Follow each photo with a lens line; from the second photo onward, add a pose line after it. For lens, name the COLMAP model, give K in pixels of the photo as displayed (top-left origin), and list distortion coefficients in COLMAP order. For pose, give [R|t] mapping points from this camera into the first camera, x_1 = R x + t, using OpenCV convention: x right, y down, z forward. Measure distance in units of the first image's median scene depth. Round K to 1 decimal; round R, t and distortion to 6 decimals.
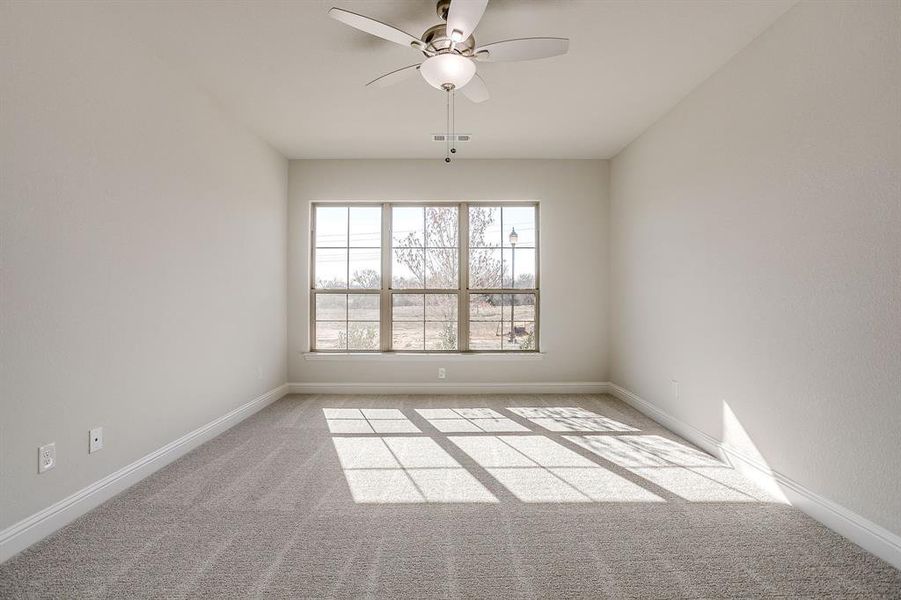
lens RADIAL K [[432.0, 0, 504.3], [0, 432.0, 295.0], [0, 0, 1]] dist [-0.050777, 0.039666]
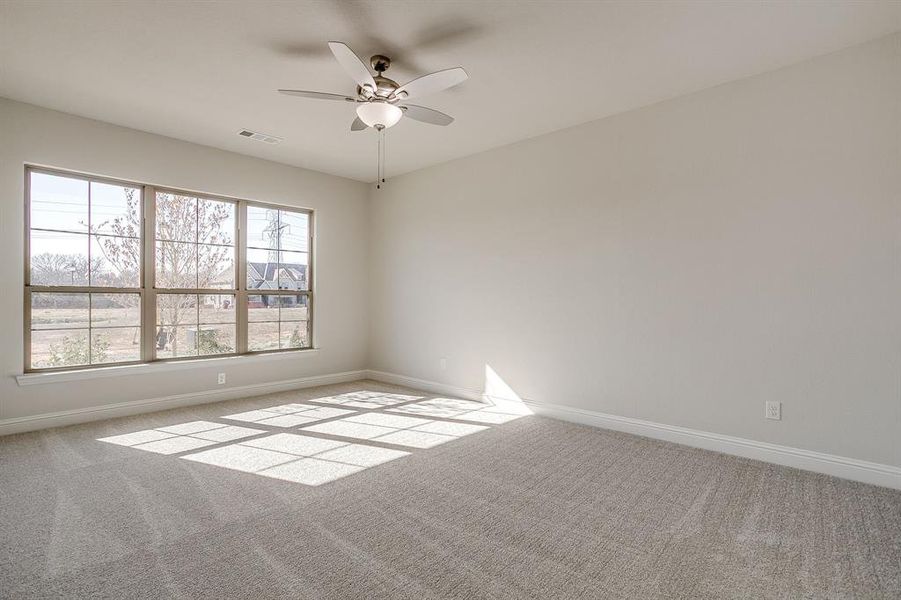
lens RADIAL K [[436.7, 0, 445.8], [0, 436.7, 301.0], [0, 0, 1]] dist [-0.066203, 0.041076]
pose [[0.695242, -0.001070, 0.718775, -0.476898], [-0.007975, 0.999926, 0.009202, -0.000671], [-0.718731, -0.012130, 0.695182, -0.001720]]
